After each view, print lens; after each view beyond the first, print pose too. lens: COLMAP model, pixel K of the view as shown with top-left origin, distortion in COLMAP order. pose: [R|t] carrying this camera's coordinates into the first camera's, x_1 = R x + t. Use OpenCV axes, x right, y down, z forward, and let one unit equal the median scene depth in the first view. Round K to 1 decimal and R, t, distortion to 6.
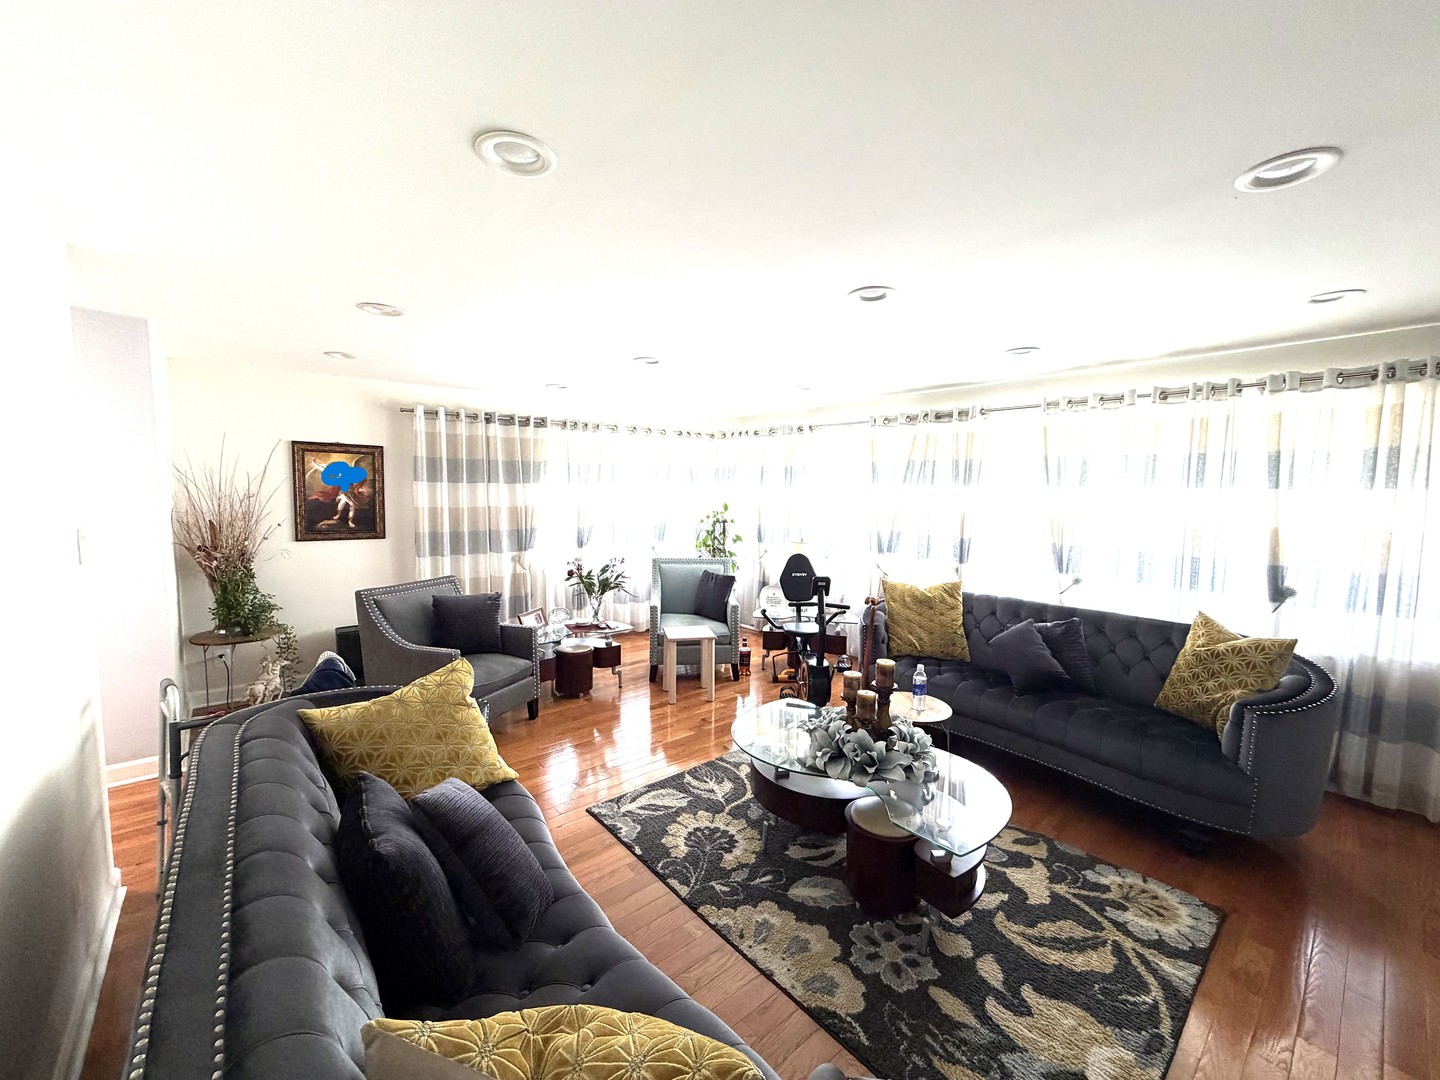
lens RADIAL K [[575.0, 0, 709.5], [0, 575.0, 539.0], [0, 0, 1]] dist [-0.001314, 0.001604]
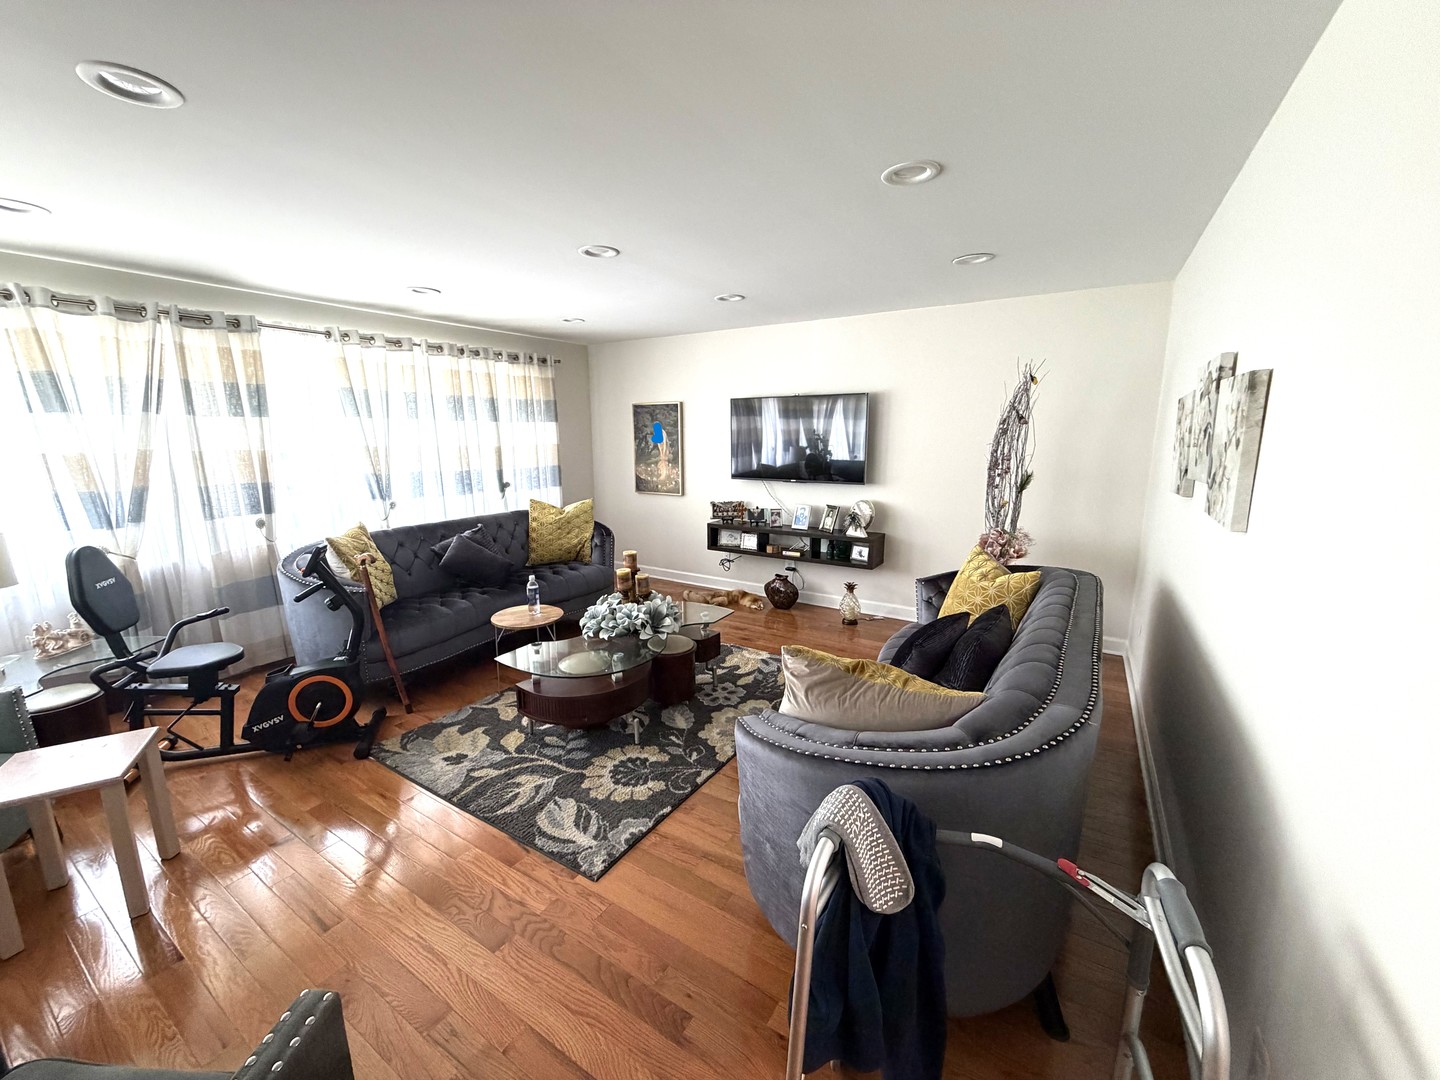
lens RADIAL K [[575.0, 0, 714.4], [0, 575.0, 538.6], [0, 0, 1]] dist [-0.001314, 0.001604]
pose [[-0.302943, -0.192515, 0.933361, -0.830292], [0.076302, 0.971340, 0.225114, -0.091283], [-0.949949, 0.139414, -0.279571, 0.982174]]
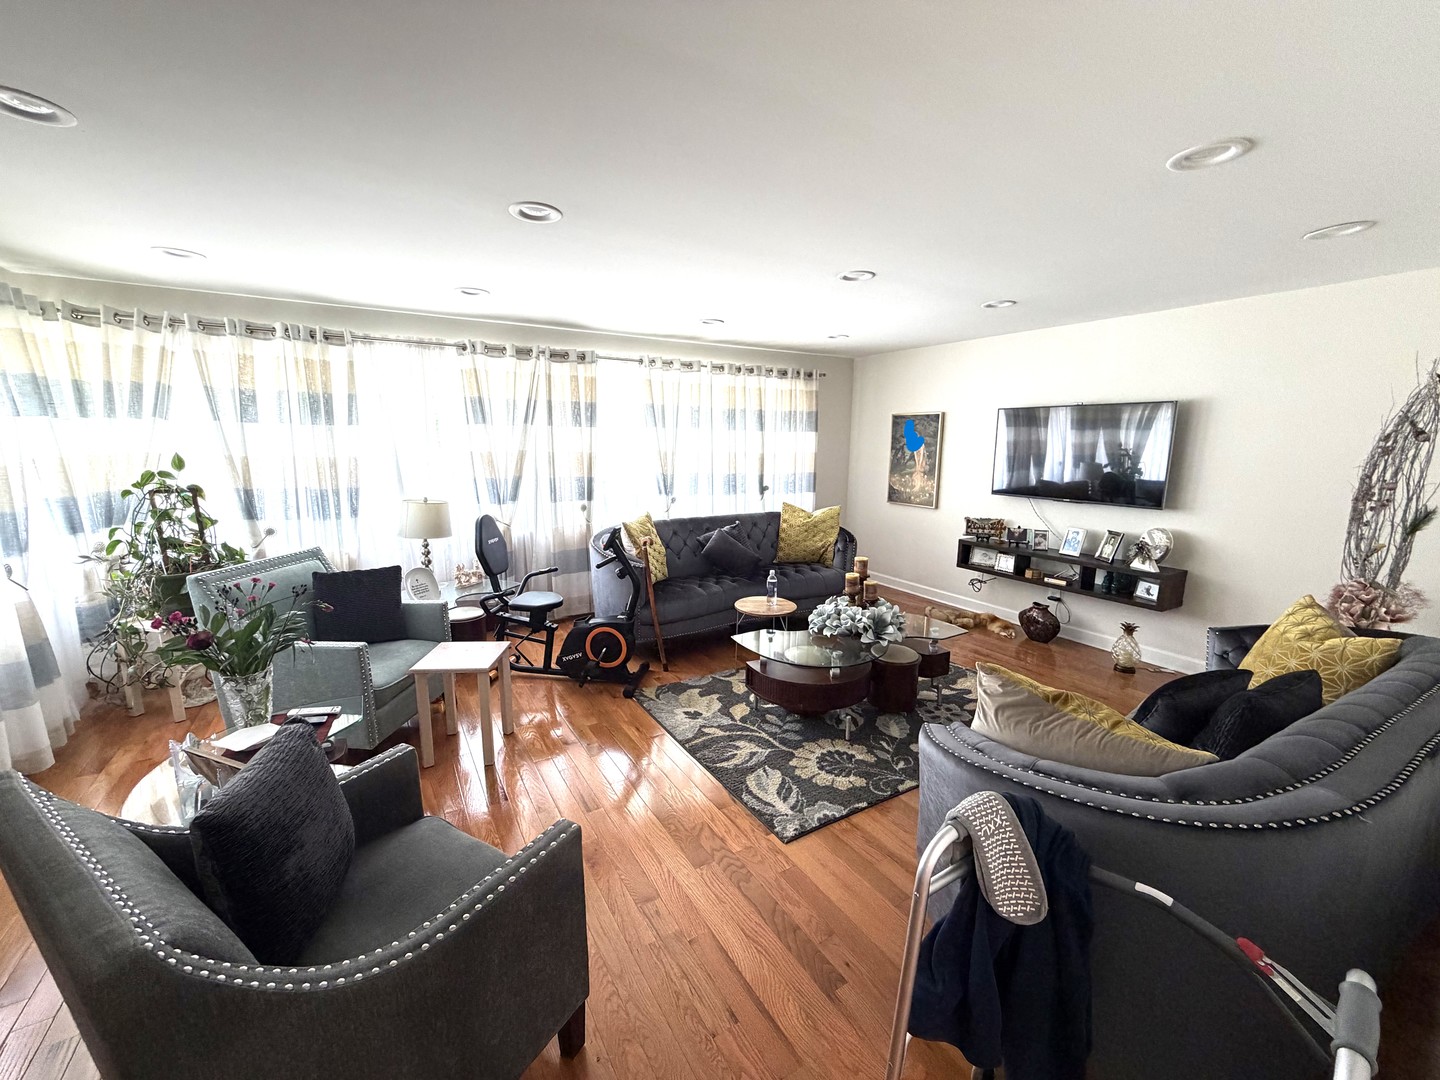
lens RADIAL K [[575.0, 0, 713.2], [0, 575.0, 539.1], [0, 0, 1]] dist [-0.001314, 0.001604]
pose [[0.155049, -0.188059, 0.969842, -0.913124], [0.073772, 0.981177, 0.178463, -0.095445], [-0.985148, 0.043877, 0.166004, 0.930587]]
